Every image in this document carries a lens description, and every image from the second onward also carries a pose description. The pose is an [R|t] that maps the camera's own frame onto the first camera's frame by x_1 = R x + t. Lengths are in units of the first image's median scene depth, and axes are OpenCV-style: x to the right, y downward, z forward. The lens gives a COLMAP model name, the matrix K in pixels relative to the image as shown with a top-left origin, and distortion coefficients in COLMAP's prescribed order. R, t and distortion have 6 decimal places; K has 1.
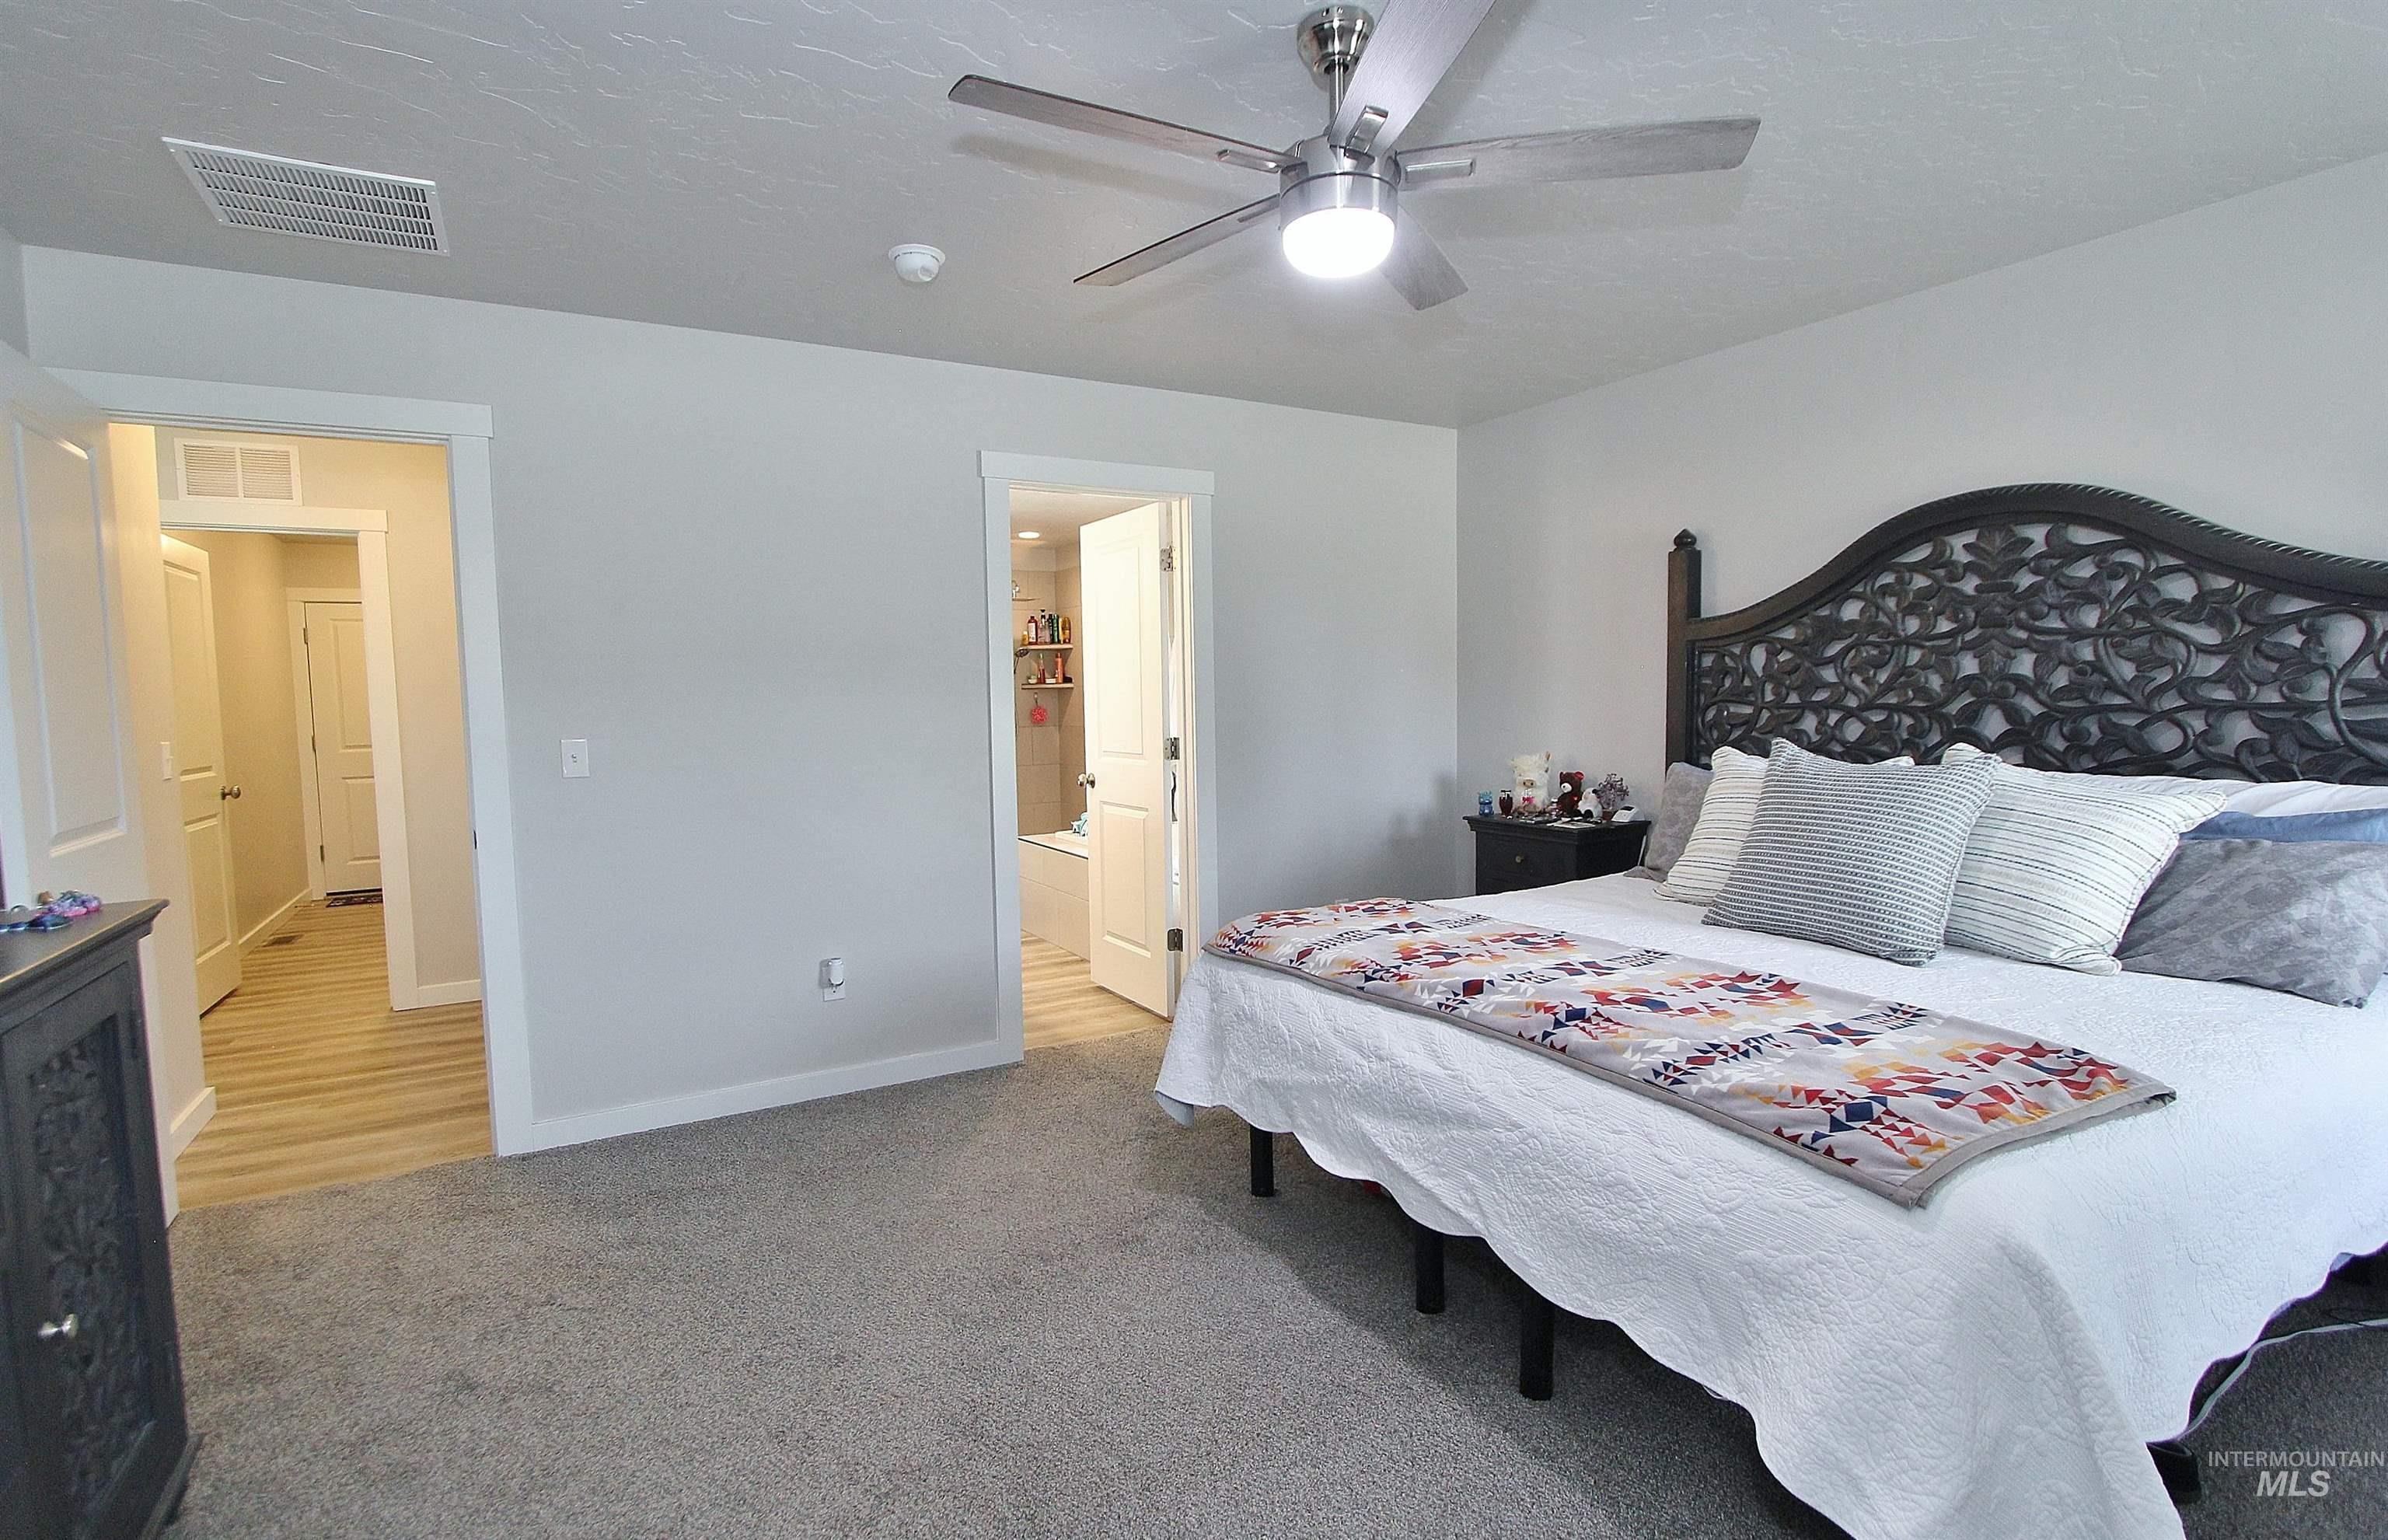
lens RADIAL K [[1133.9, 0, 1194.0], [0, 1133.9, 770.0], [0, 0, 1]] dist [-0.002079, -0.000337]
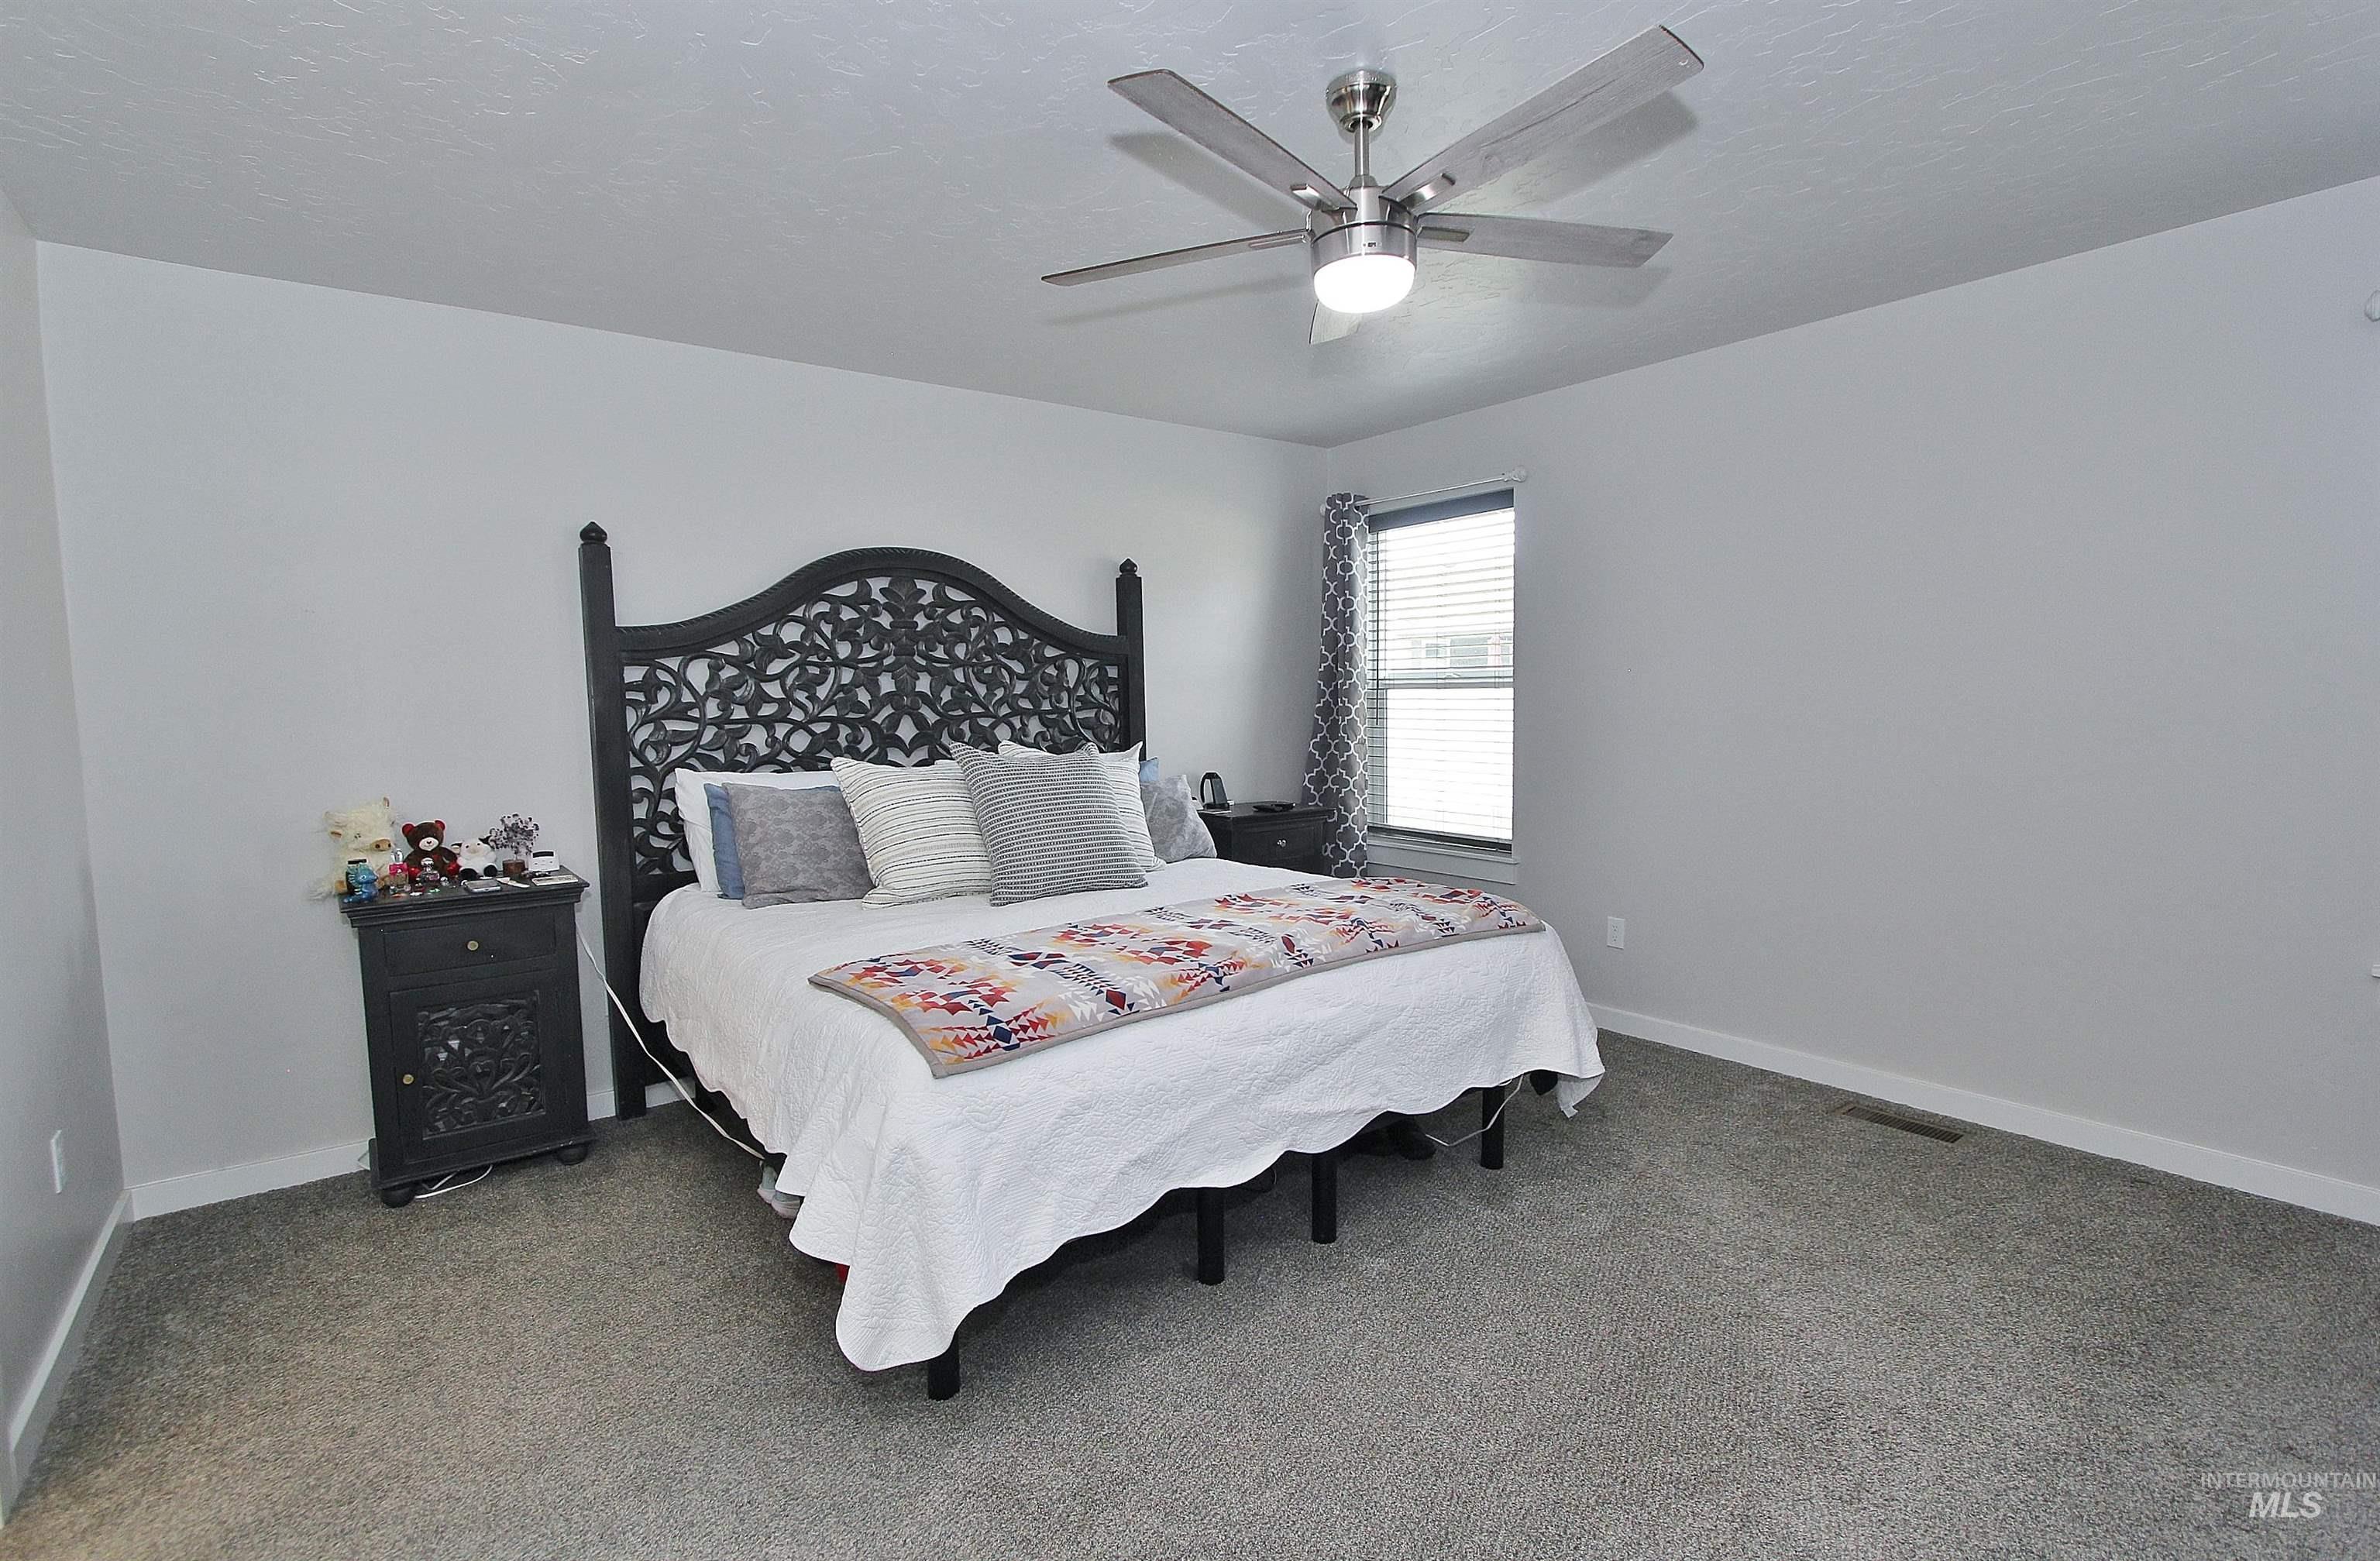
lens RADIAL K [[1104.4, 0, 1190.0], [0, 1104.4, 780.5], [0, 0, 1]] dist [-0.021774, 0.007903]
pose [[-0.126306, -0.061485, 0.990084, -0.600670], [0.086276, 0.993614, 0.072711, -0.047350], [-0.988232, 0.094605, -0.120195, 0.851507]]
